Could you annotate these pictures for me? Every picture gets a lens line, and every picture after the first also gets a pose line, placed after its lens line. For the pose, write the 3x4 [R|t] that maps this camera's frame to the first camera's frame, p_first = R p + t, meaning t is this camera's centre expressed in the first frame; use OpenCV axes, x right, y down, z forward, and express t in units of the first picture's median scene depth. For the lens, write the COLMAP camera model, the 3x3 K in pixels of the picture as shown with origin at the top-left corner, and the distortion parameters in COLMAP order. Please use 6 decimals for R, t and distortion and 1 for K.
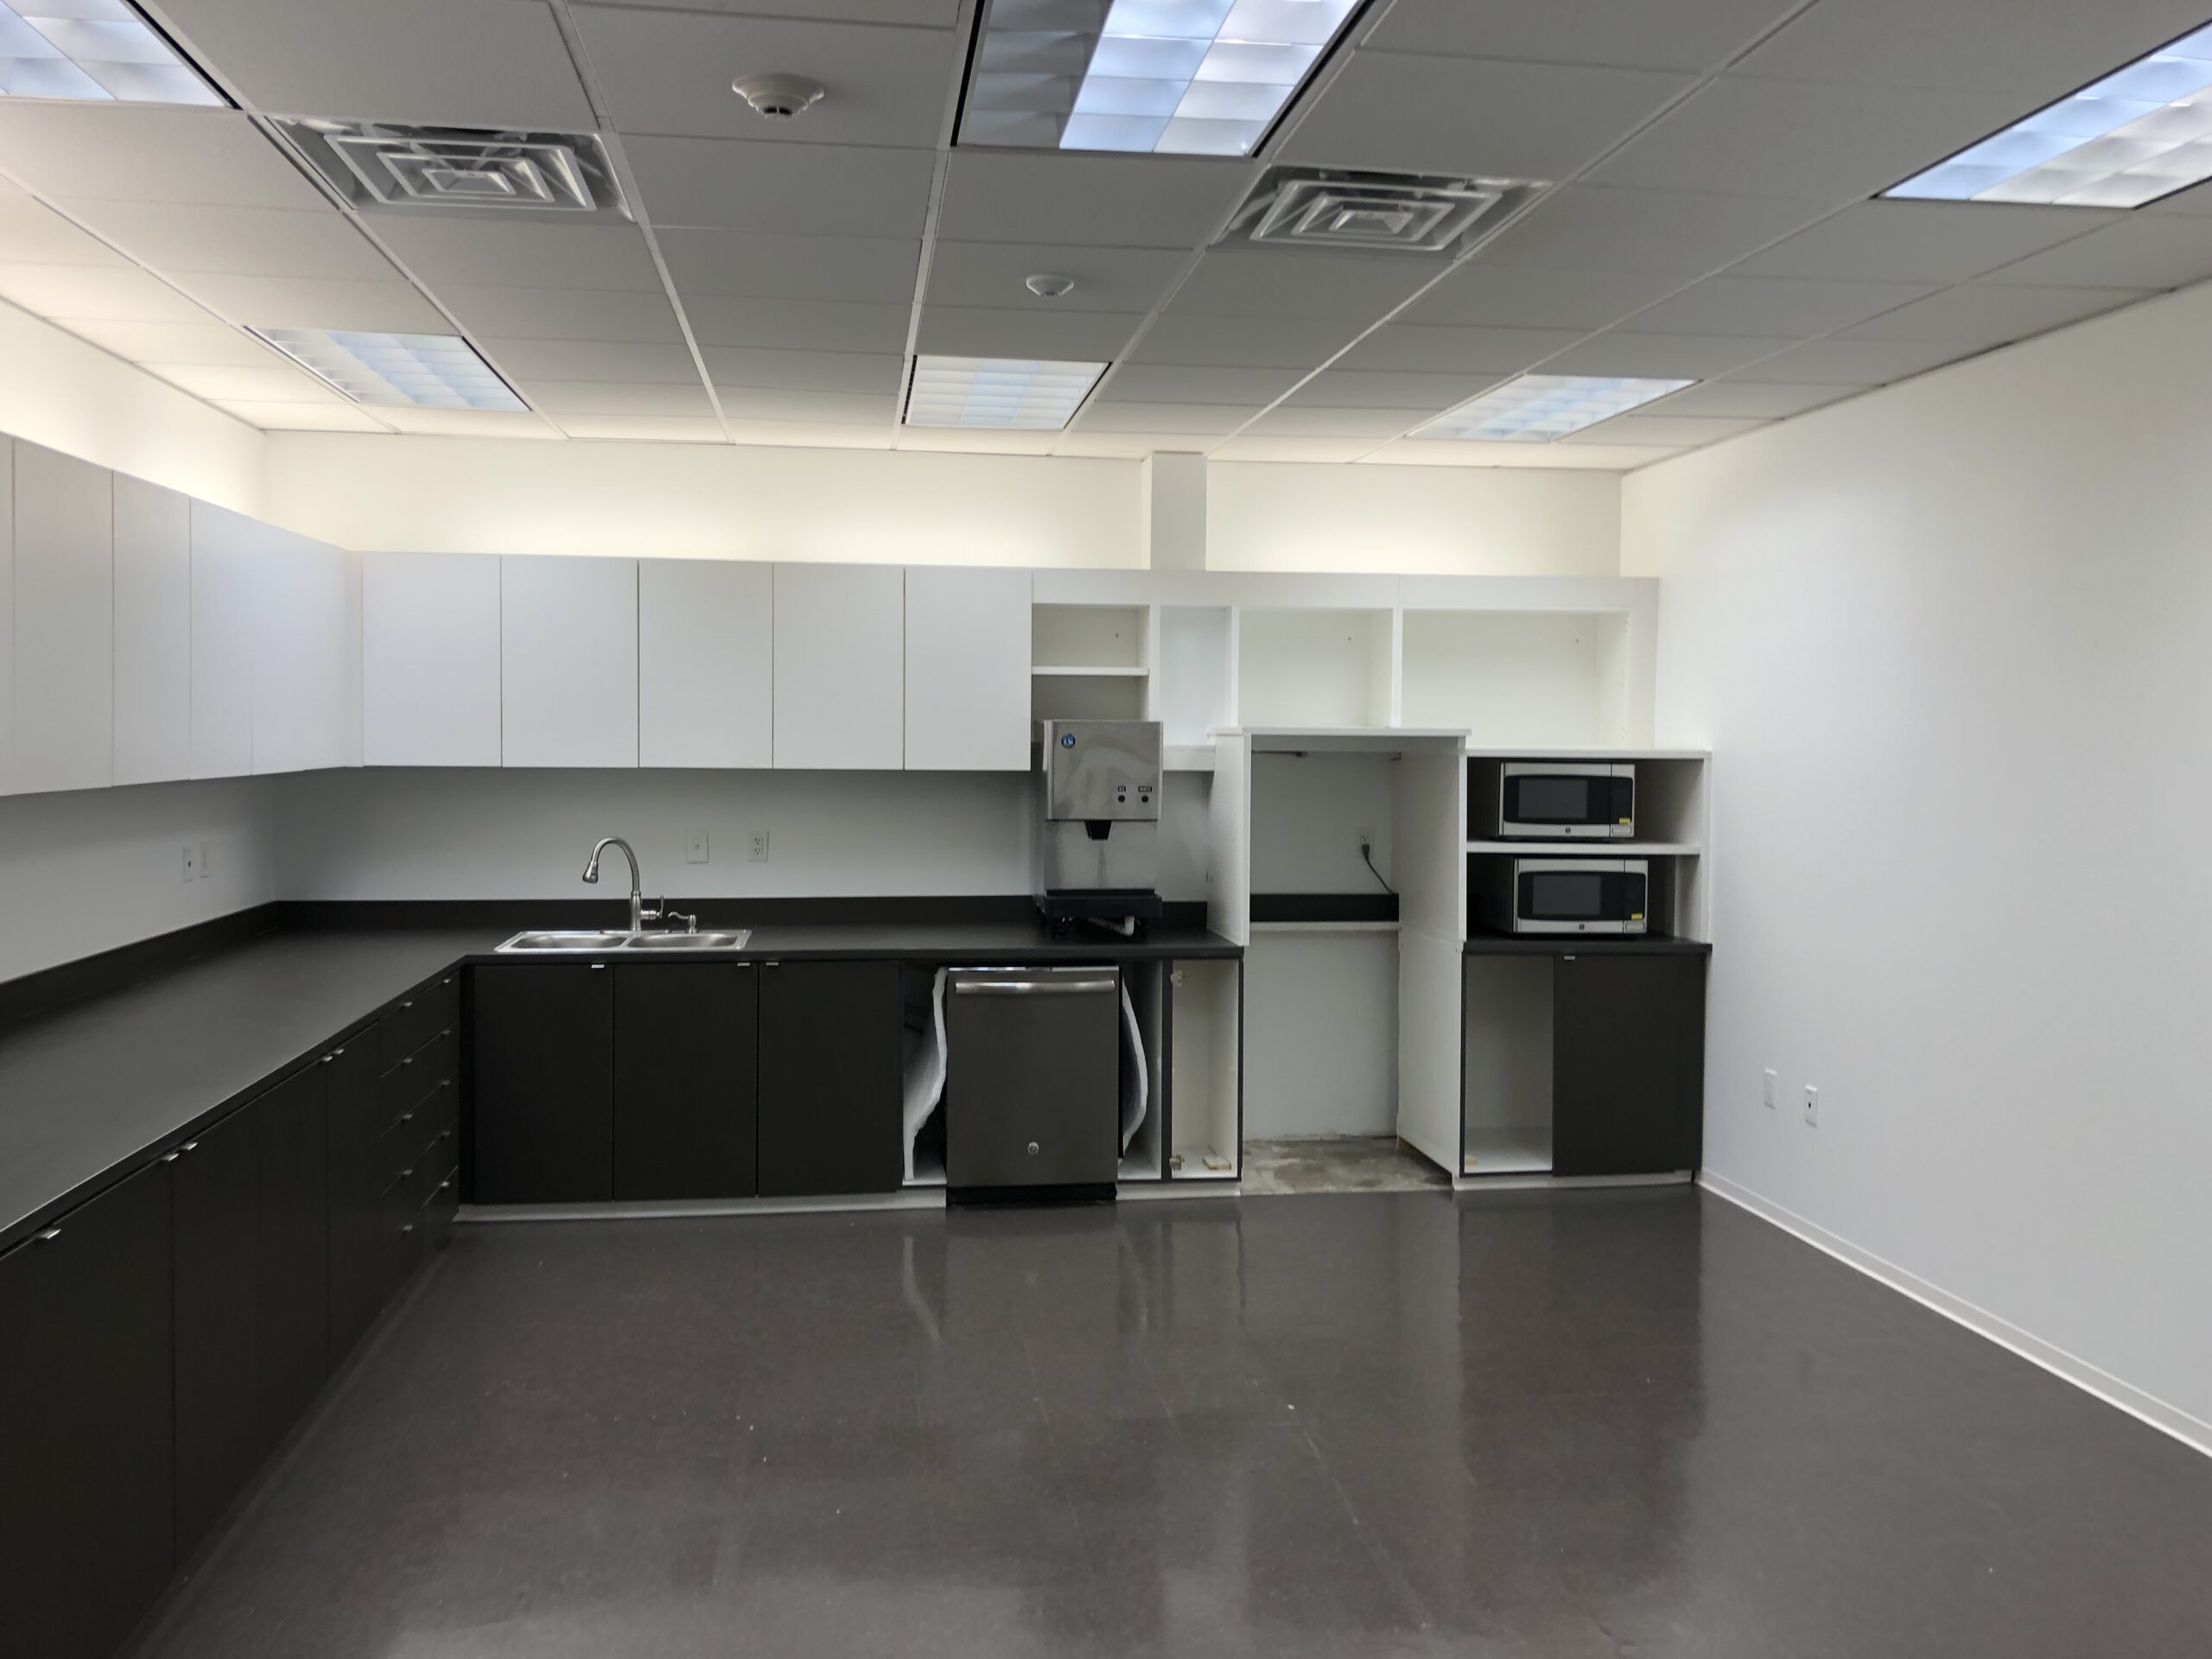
lens RADIAL K [[1824.0, 0, 1108.3], [0, 1824.0, 782.1], [0, 0, 1]] dist [0.190598, -0.699752]
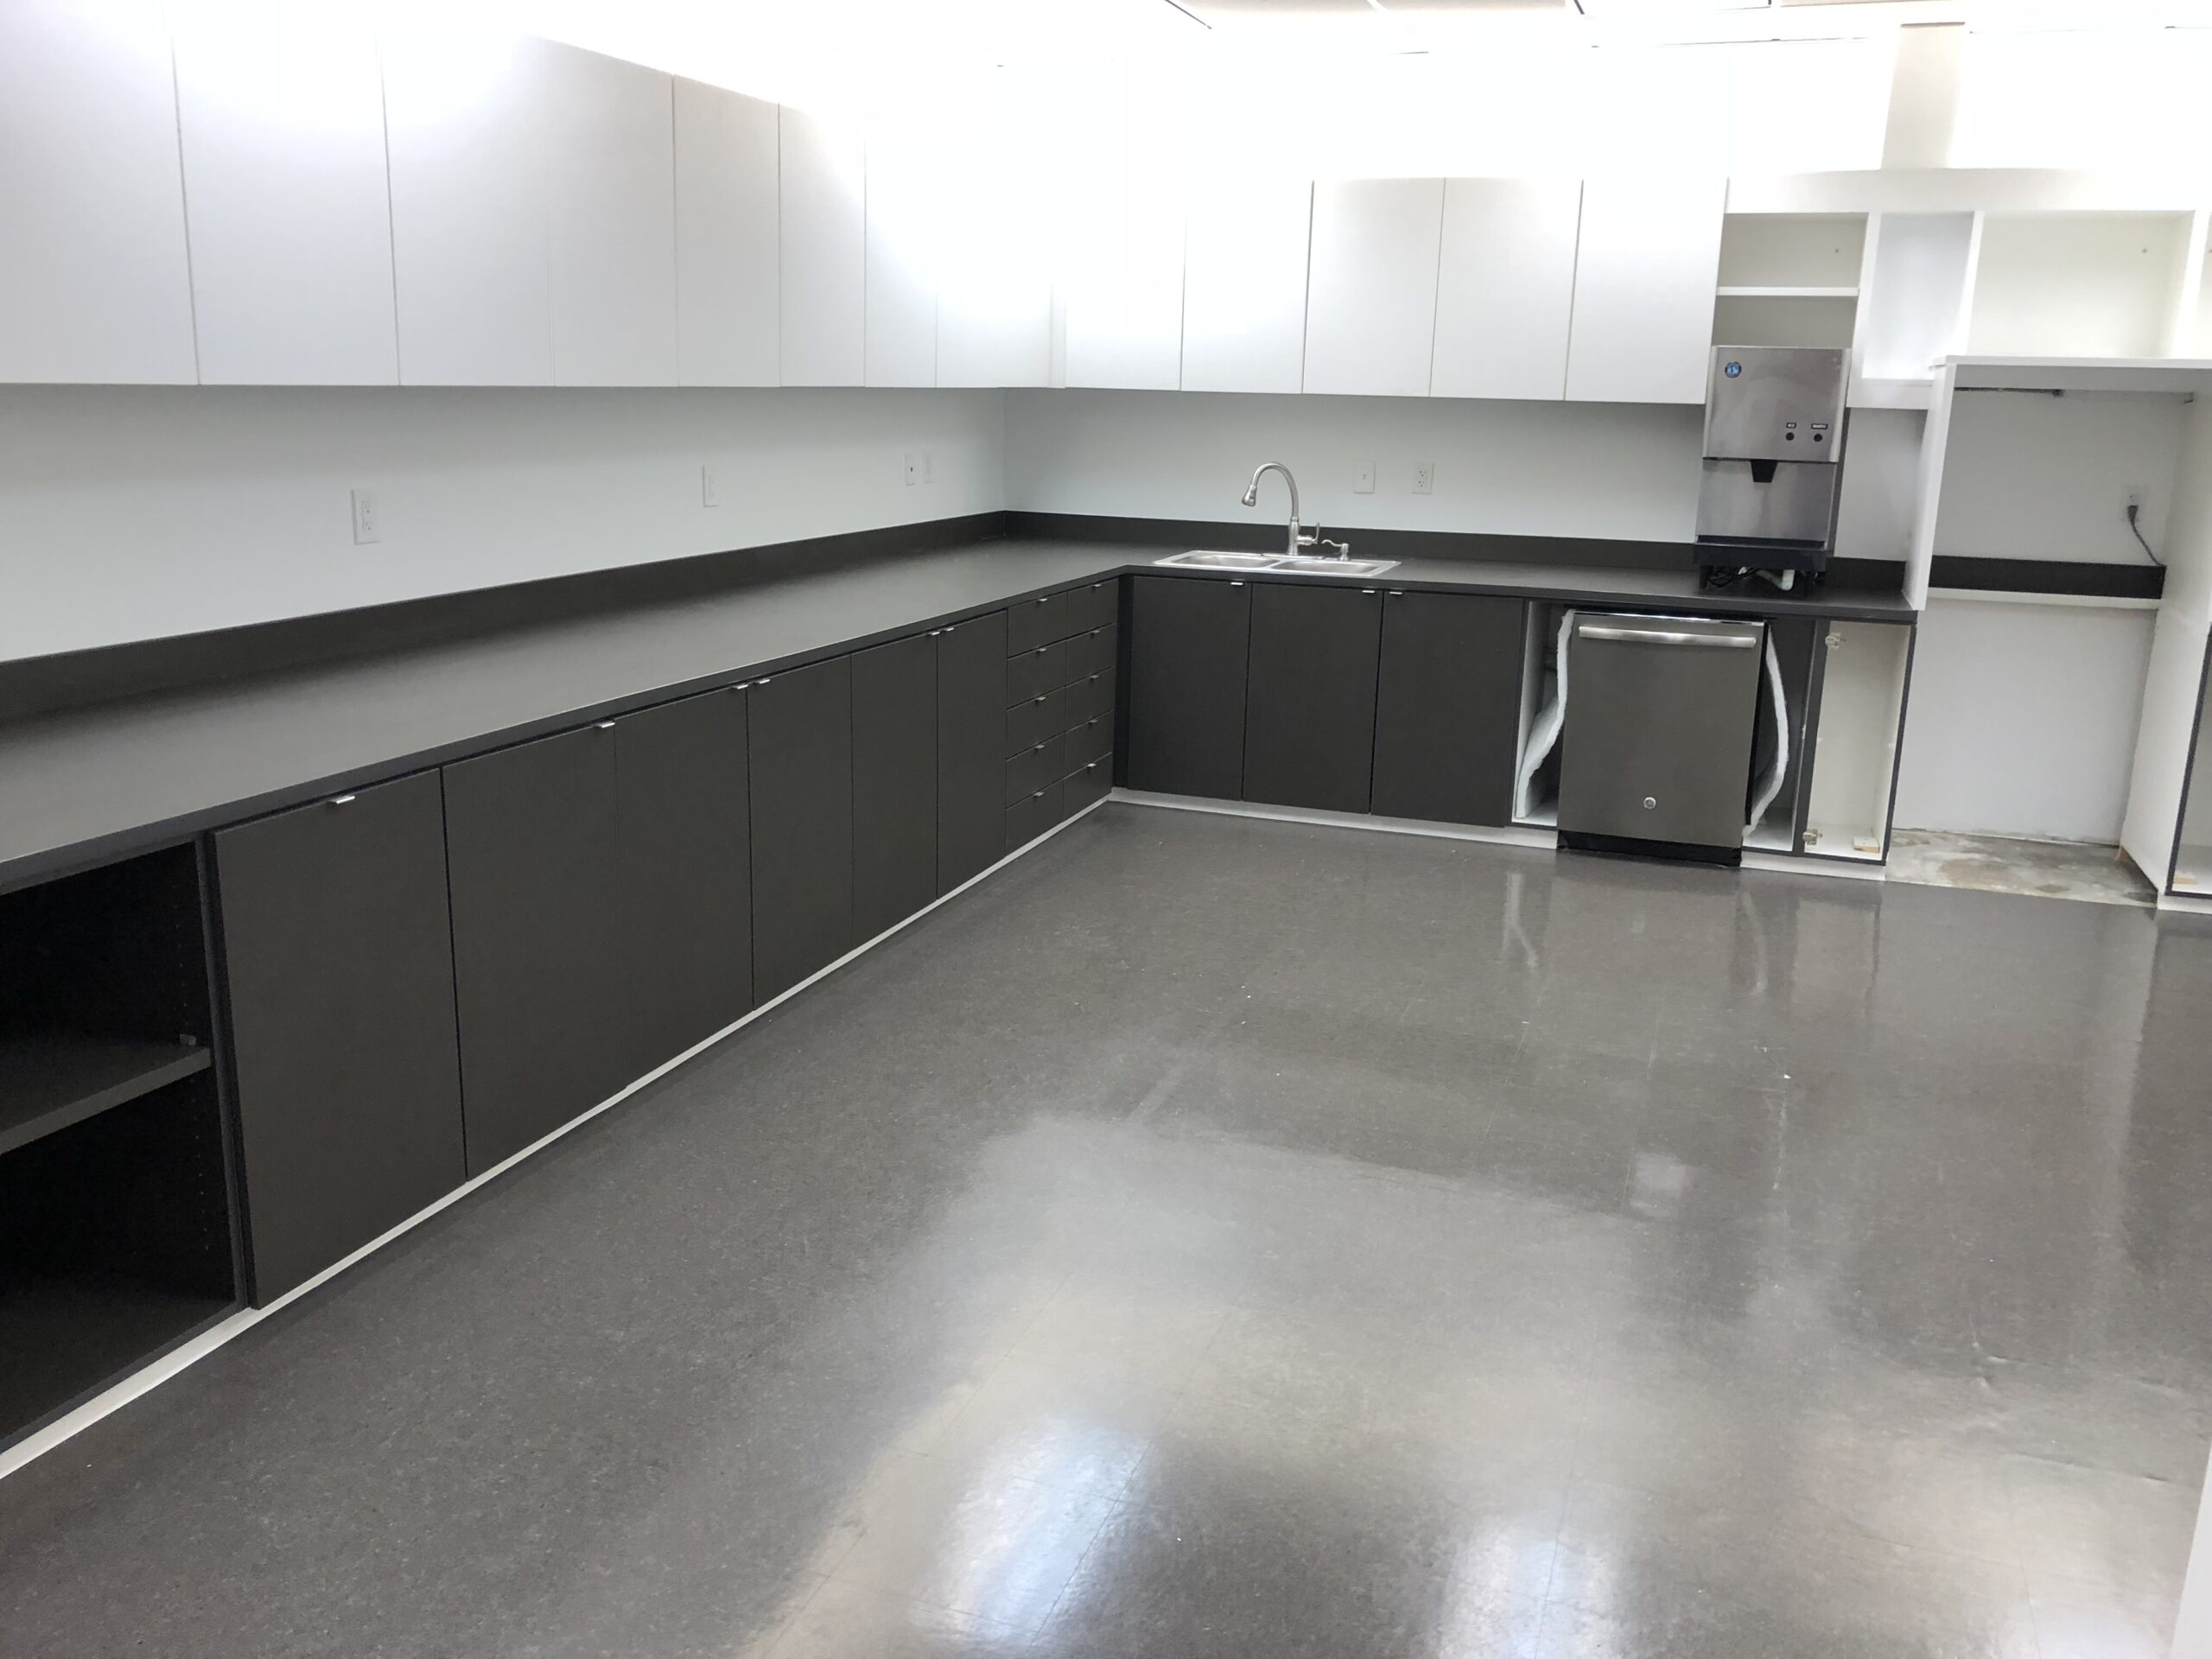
lens RADIAL K [[1834.2, 0, 1051.9], [0, 1834.2, 838.3], [0, 0, 1]] dist [-0.008729, -0.003750]
pose [[0.870569, 0.127349, -0.475281, 0.140264], [-0.024549, 0.975965, 0.216540, 0.015477], [0.491434, -0.176845, 0.852771, 0.016398]]
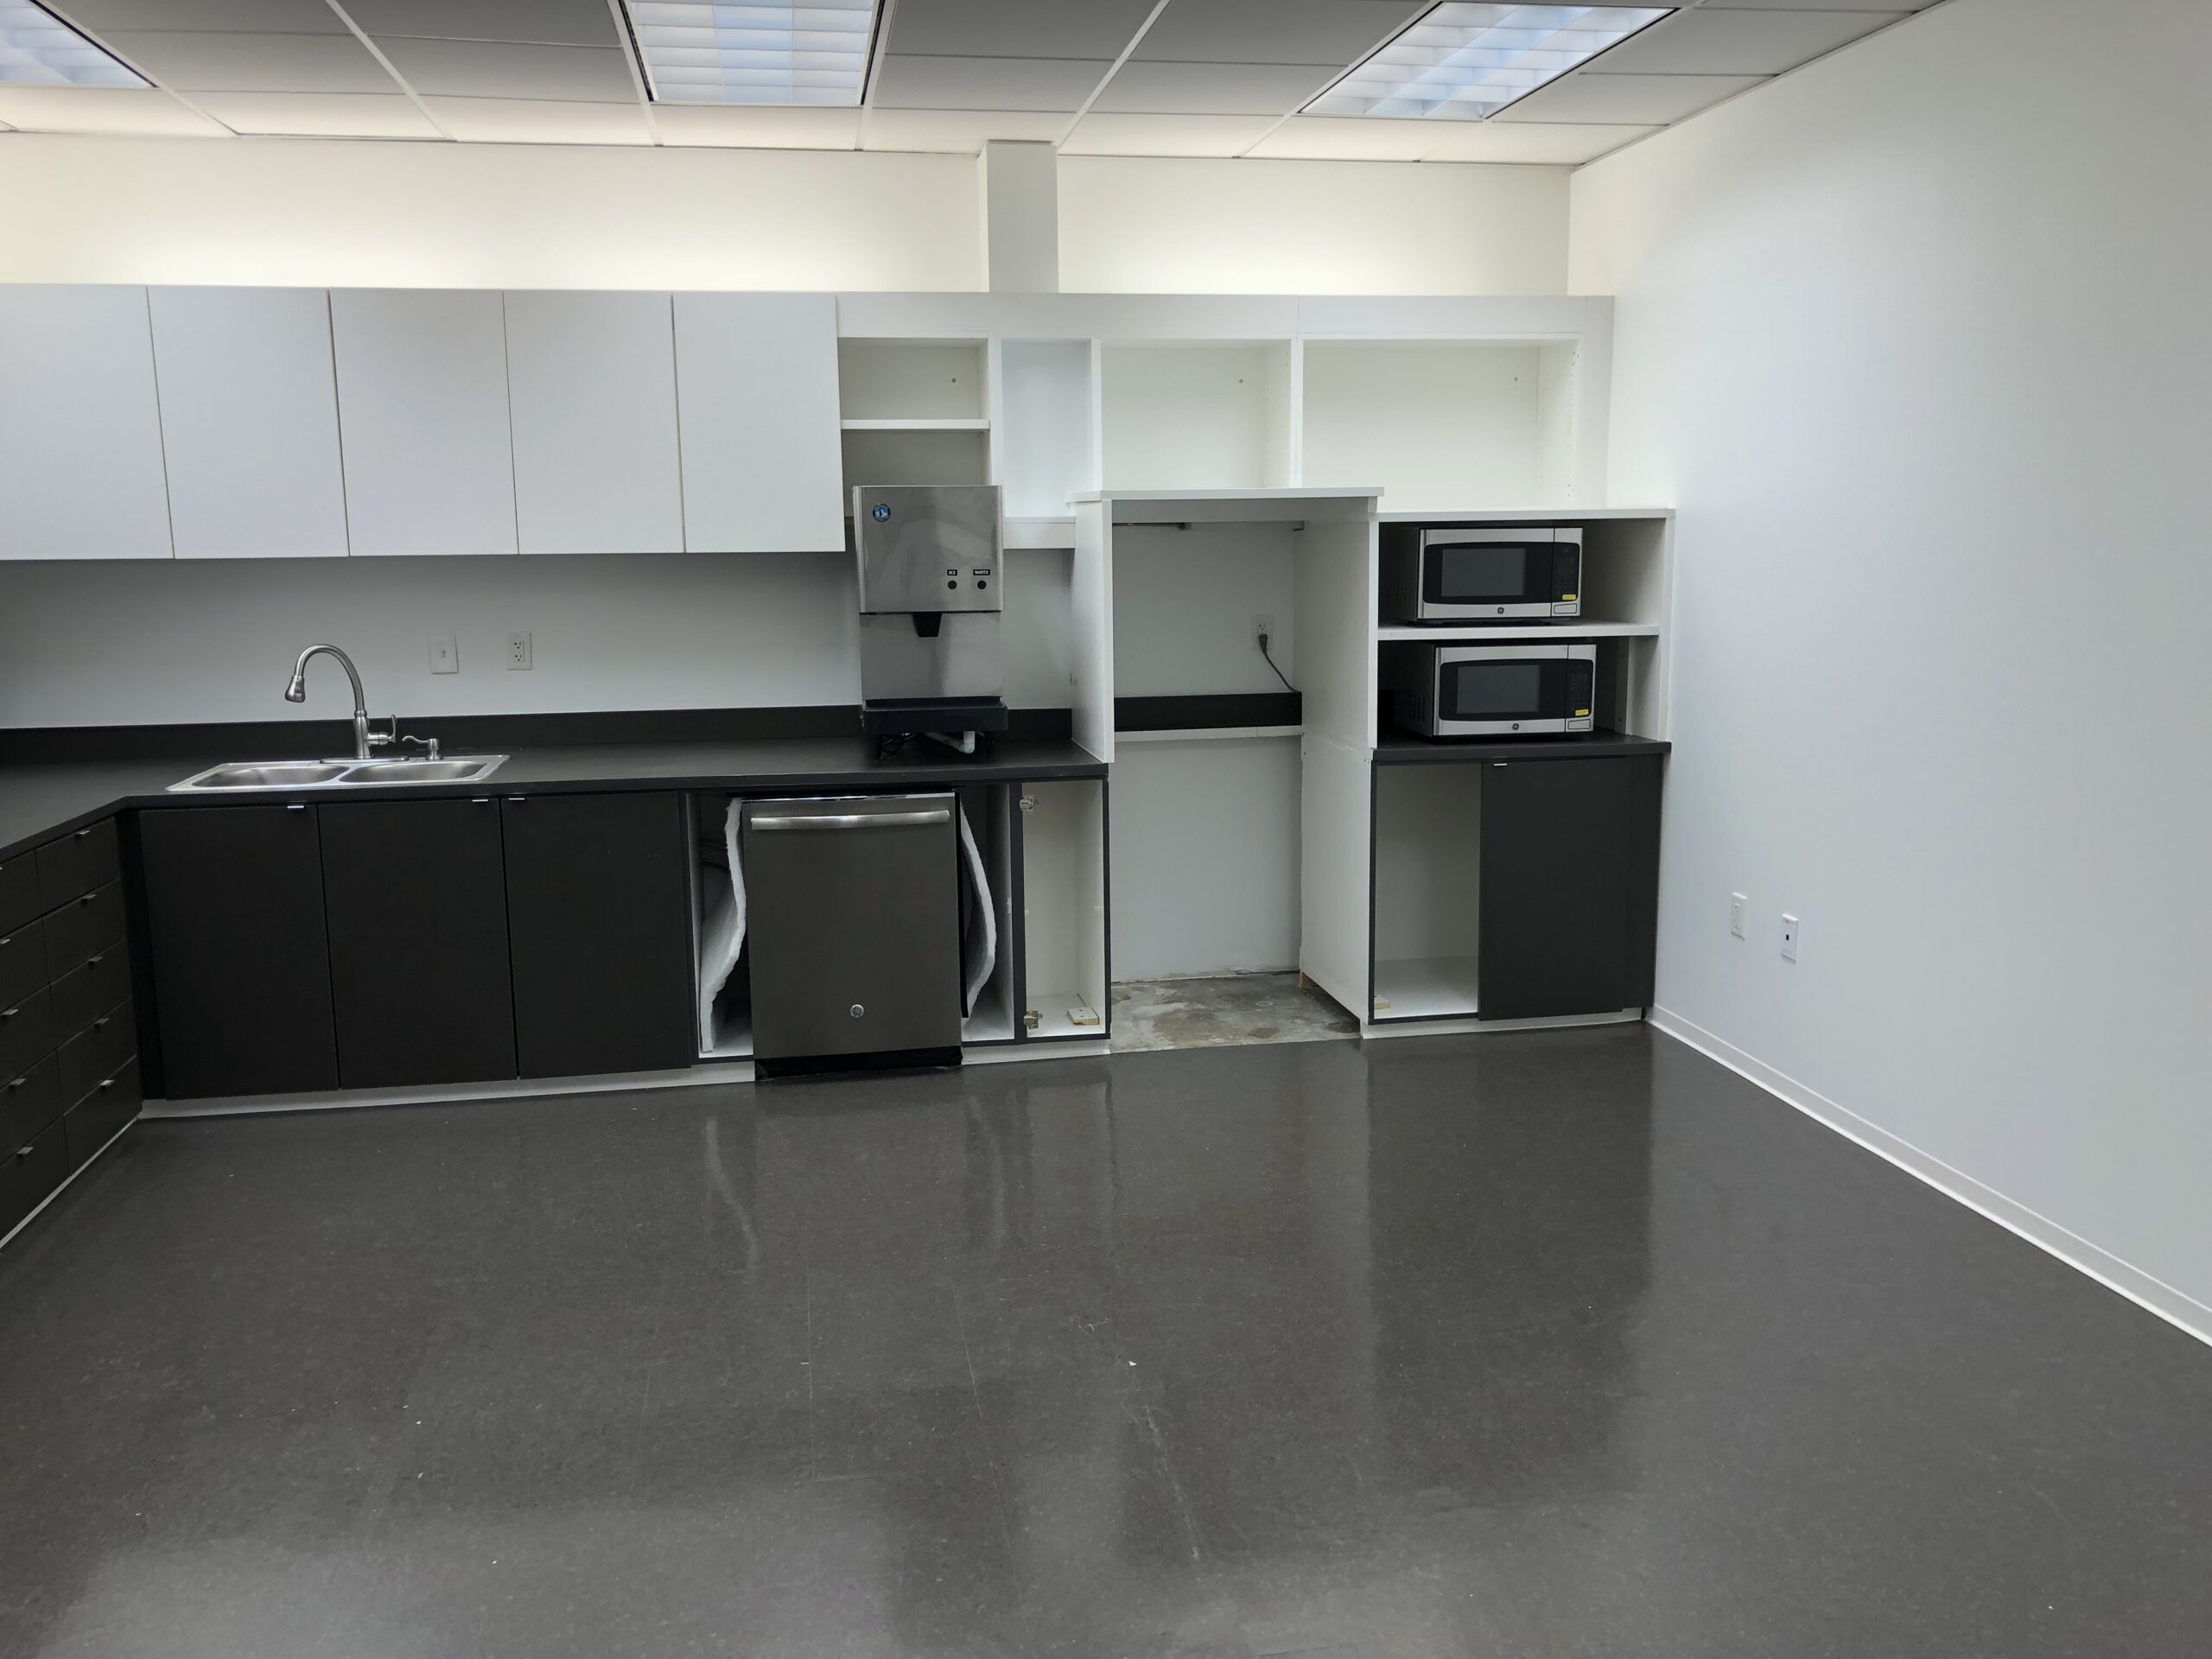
lens RADIAL K [[1832.0, 0, 1094.2], [0, 1832.0, 811.7], [0, 0, 1]] dist [0.090298, -0.156076]
pose [[0.999489, -0.024784, 0.020191, 0.049590], [0.021864, 0.990760, 0.133855, 0.001324], [-0.023322, -0.133345, 0.990795, 0.178177]]
